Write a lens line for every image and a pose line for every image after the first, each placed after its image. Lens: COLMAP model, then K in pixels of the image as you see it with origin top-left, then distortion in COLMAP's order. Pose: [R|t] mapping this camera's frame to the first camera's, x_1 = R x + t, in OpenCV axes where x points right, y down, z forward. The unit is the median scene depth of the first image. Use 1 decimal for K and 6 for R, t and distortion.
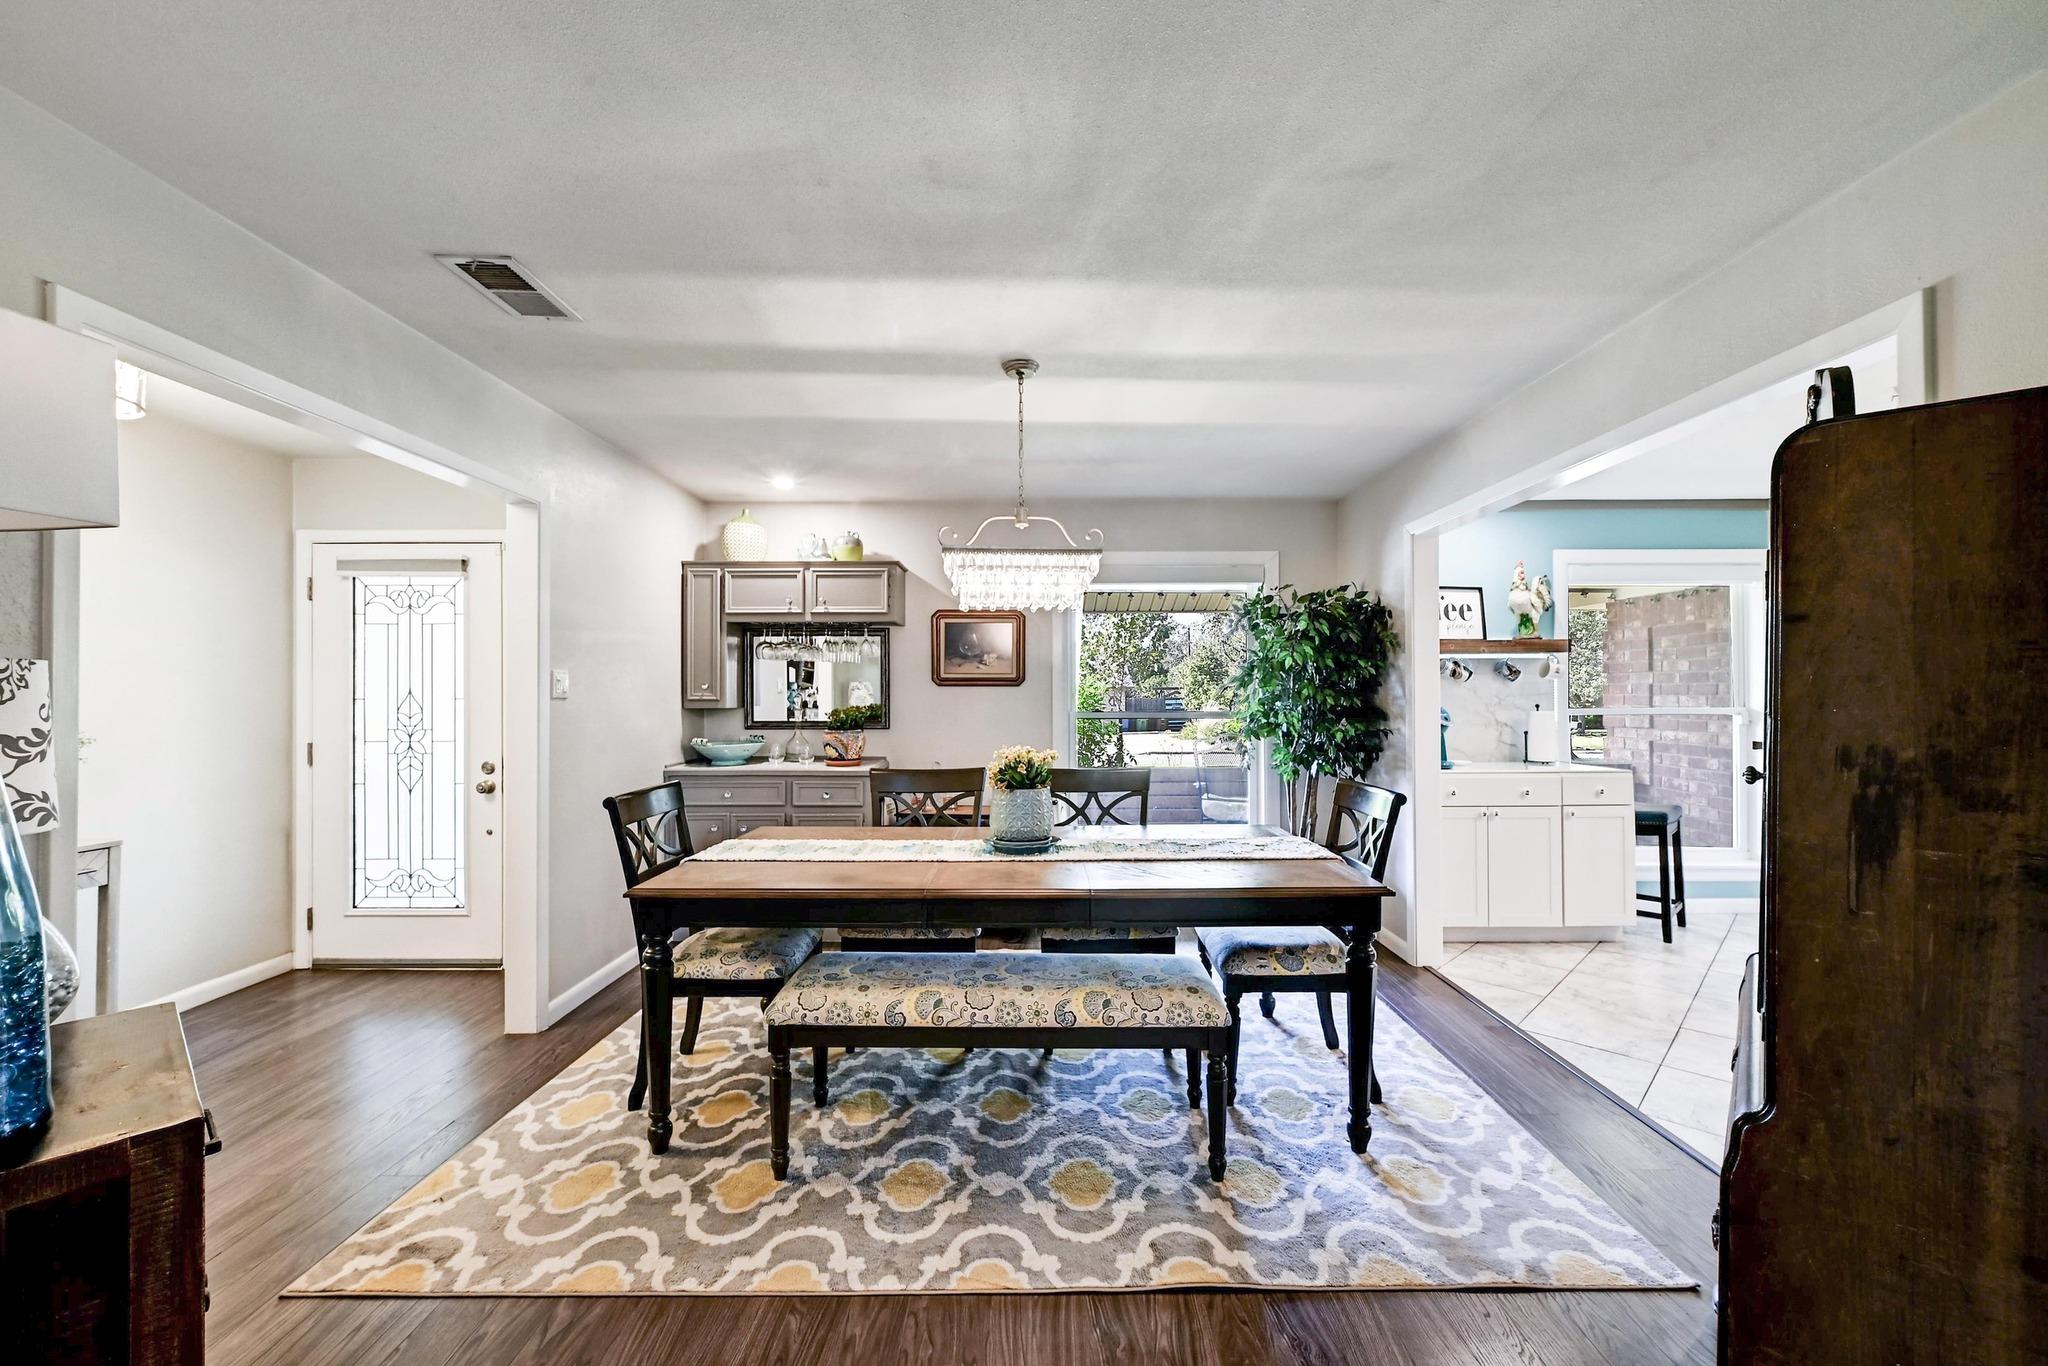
lens RADIAL K [[827.7, 0, 1032.9], [0, 827.7, 686.5], [0, 0, 1]] dist [0.000424, -0.000085]
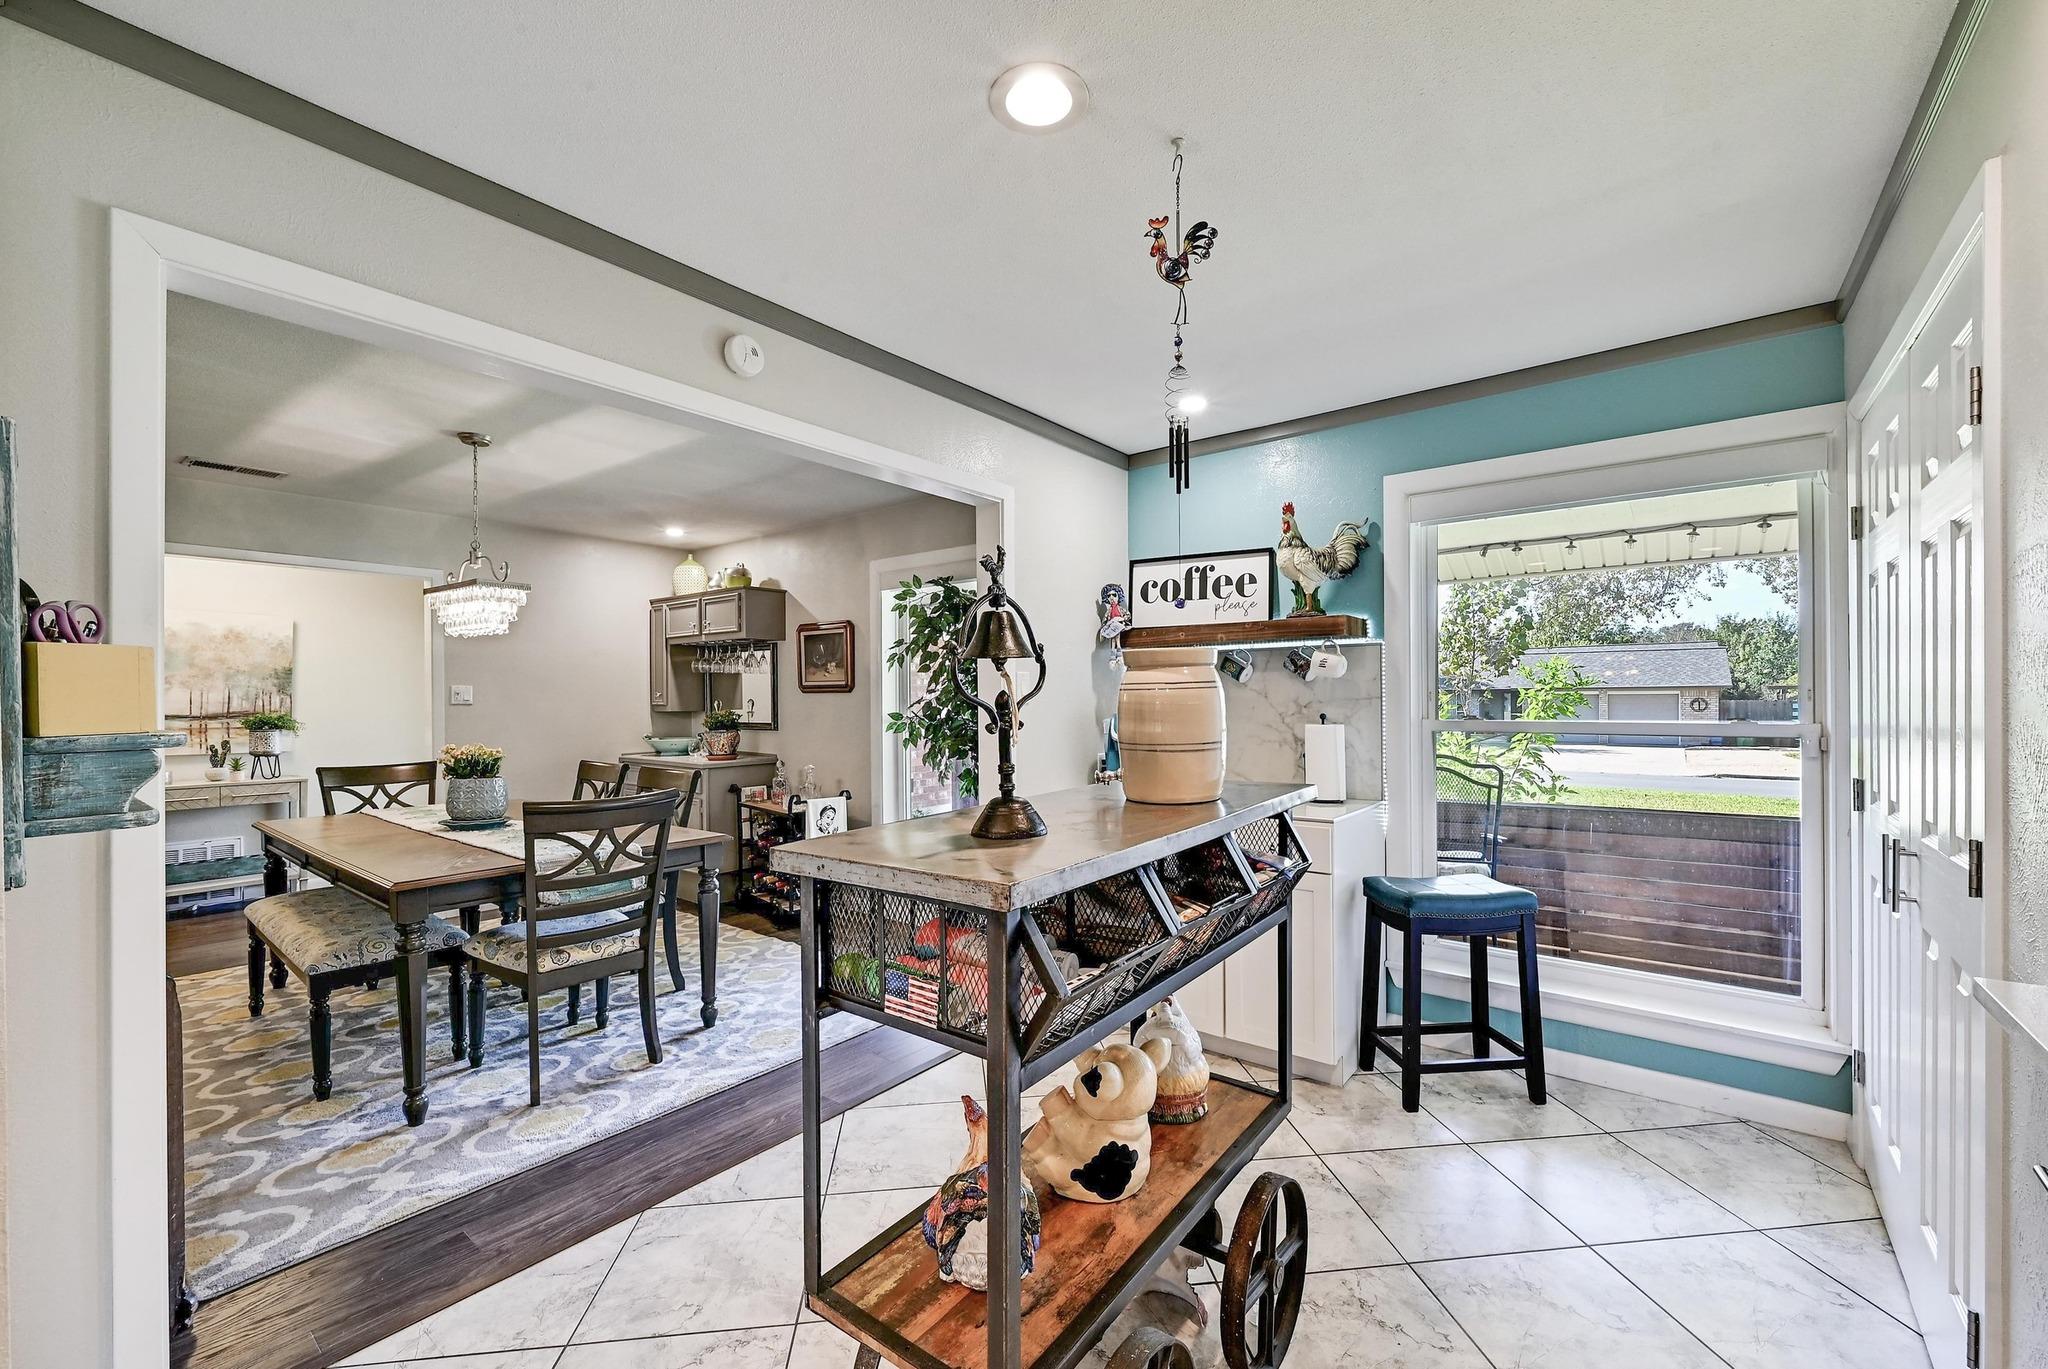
lens RADIAL K [[826.9, 0, 1033.5], [0, 826.9, 699.1], [0, 0, 1]] dist [0.000524, -0.000017]
pose [[0.783917, -0.001851, -0.620863, 0.844488], [0.009879, 0.999906, 0.009491, 0.000555], [0.620787, -0.013574, 0.783862, 0.327523]]
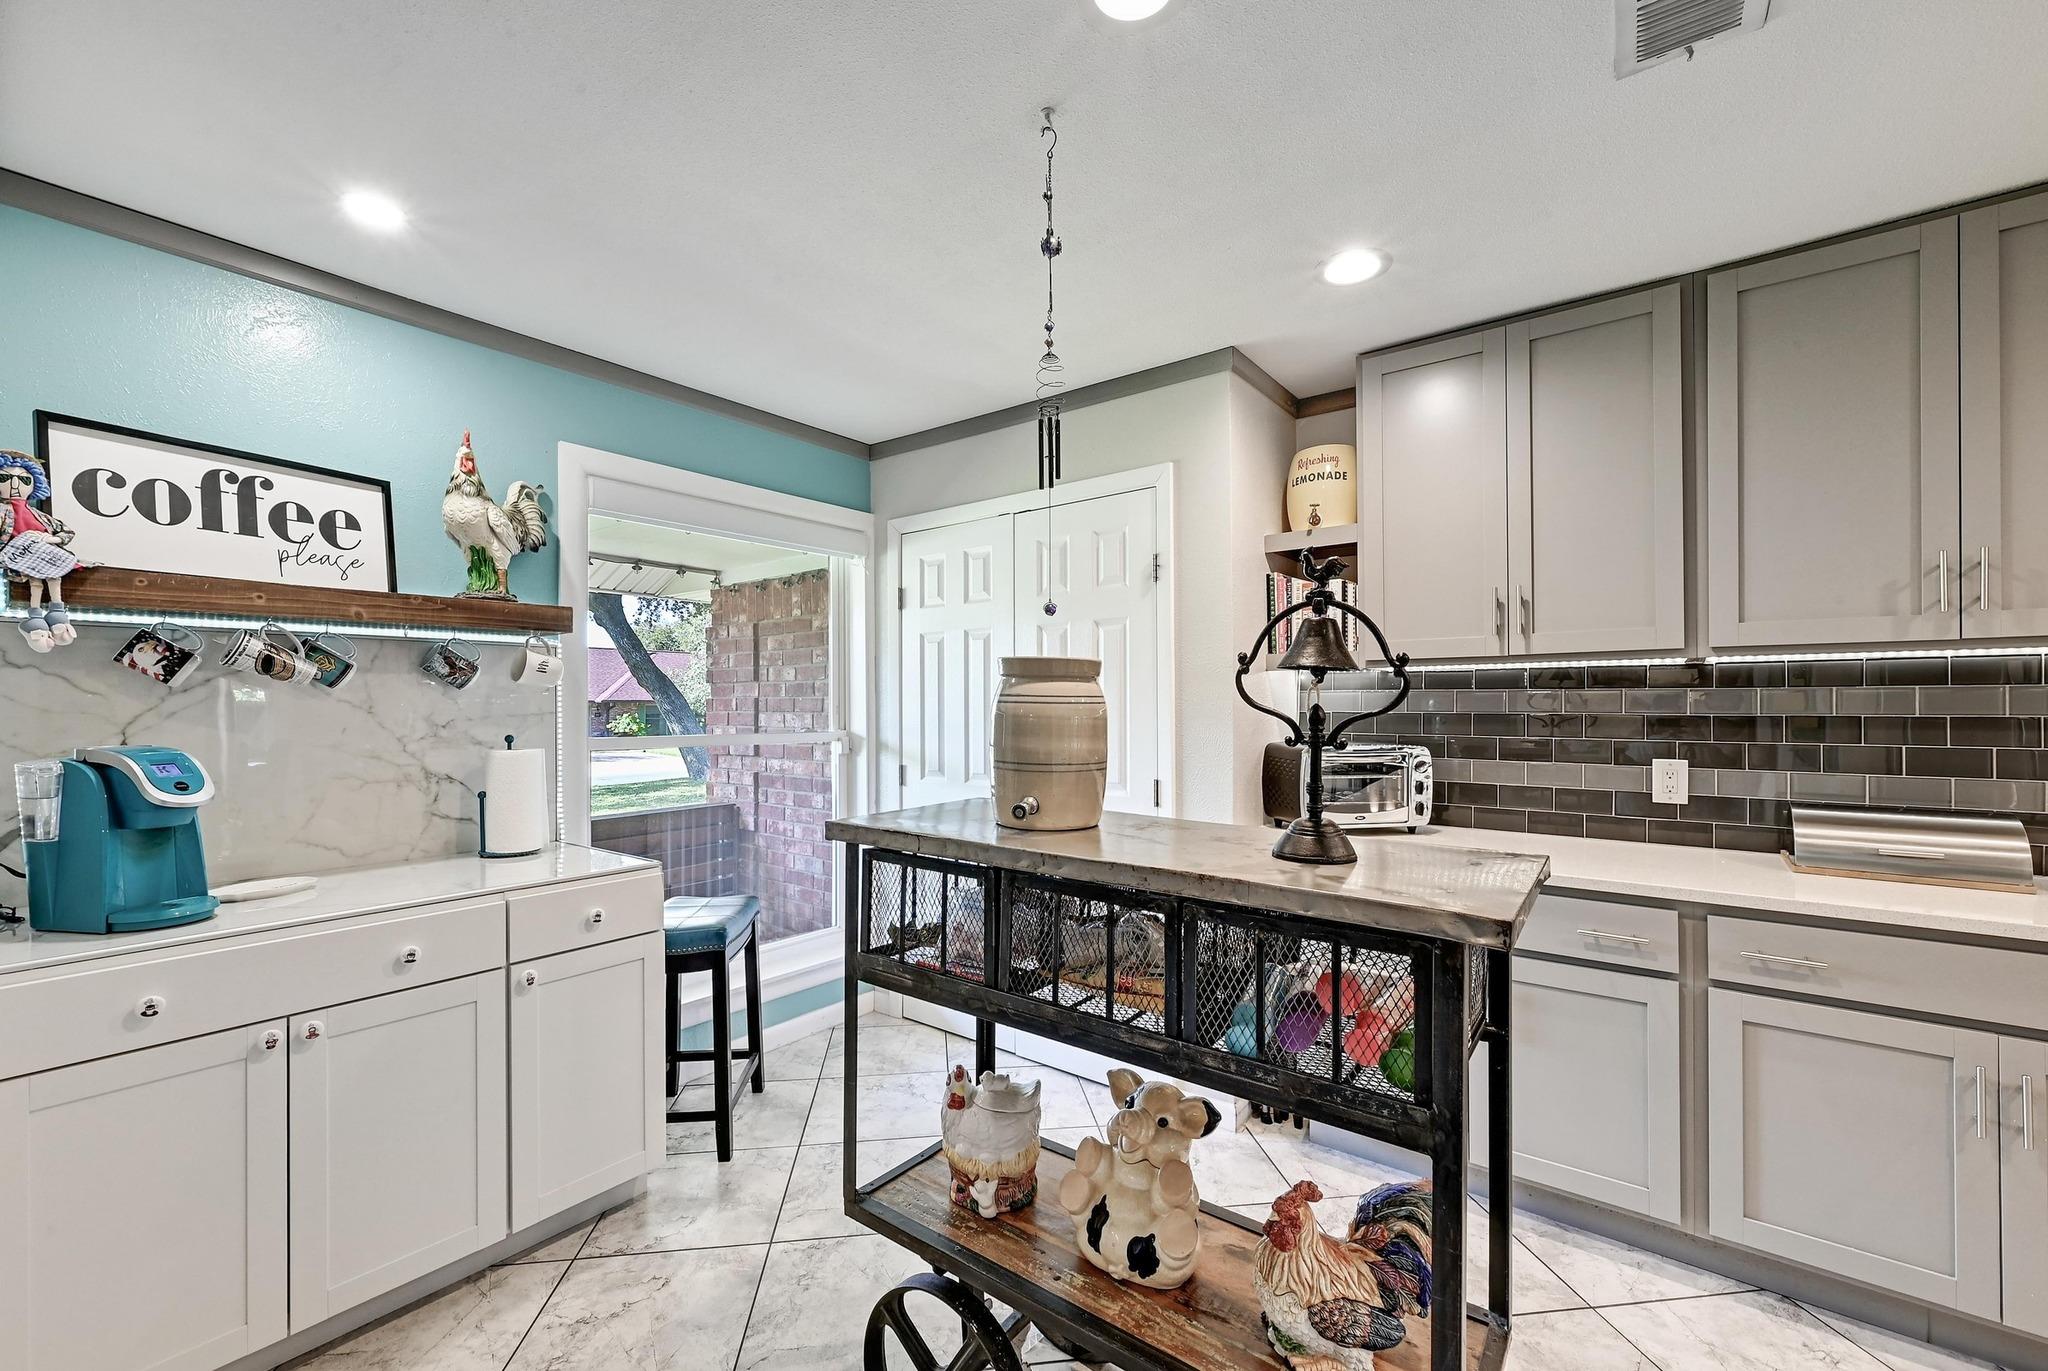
lens RADIAL K [[830.3, 0, 1035.1], [0, 830.3, 703.3], [0, 0, 1]] dist [-0.002465, -0.000371]
pose [[0.615556, 0.003678, 0.788085, 0.412680], [-0.006167, 0.999981, 0.000150, 0.000179], [-0.788069, -0.004952, 0.615567, 0.447299]]
